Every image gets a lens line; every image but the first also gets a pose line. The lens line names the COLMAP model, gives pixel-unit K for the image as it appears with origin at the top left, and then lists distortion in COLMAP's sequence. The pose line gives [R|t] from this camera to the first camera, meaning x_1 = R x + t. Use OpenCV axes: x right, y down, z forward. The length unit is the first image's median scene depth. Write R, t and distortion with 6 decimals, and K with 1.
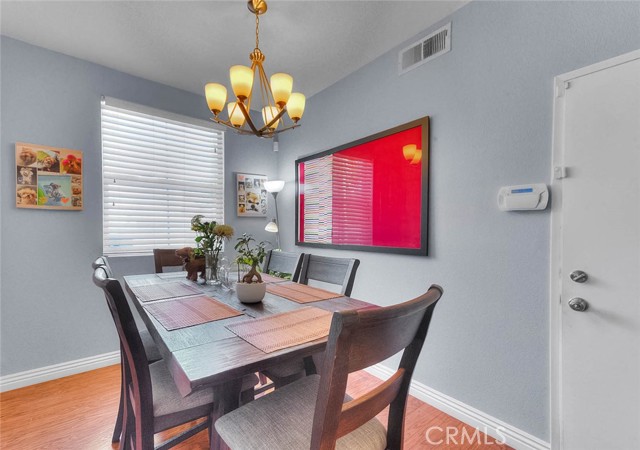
lens RADIAL K [[283.9, 0, 293.5], [0, 283.9, 236.1], [0, 0, 1]] dist [0.023747, 0.000155]
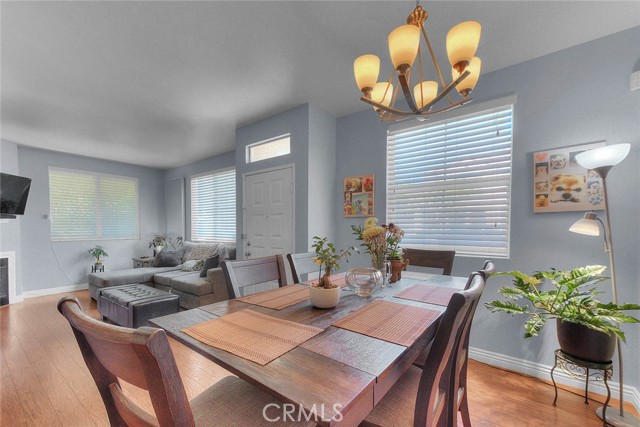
lens RADIAL K [[255.4, 0, 311.5], [0, 255.4, 235.2], [0, 0, 1]] dist [0.015866, -0.001447]
pose [[0.292796, 0.021944, -0.955923, 0.293764], [-0.020632, 0.999649, 0.016629, -0.013016], [0.955952, 0.014854, 0.293146, 0.303398]]
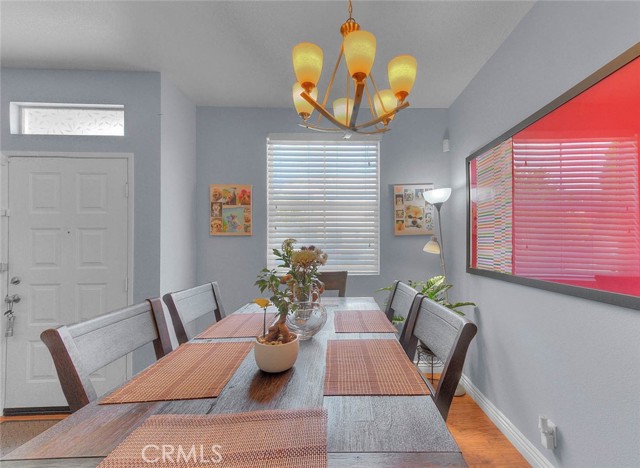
lens RADIAL K [[282.2, 0, 340.9], [0, 282.2, 242.5], [0, 0, 1]] dist [0.009126, 0.002246]
pose [[0.830024, -0.017244, -0.557461, 0.158287], [-0.000342, 0.999506, -0.031428, -0.022489], [0.557727, 0.026277, 0.829608, 0.223617]]
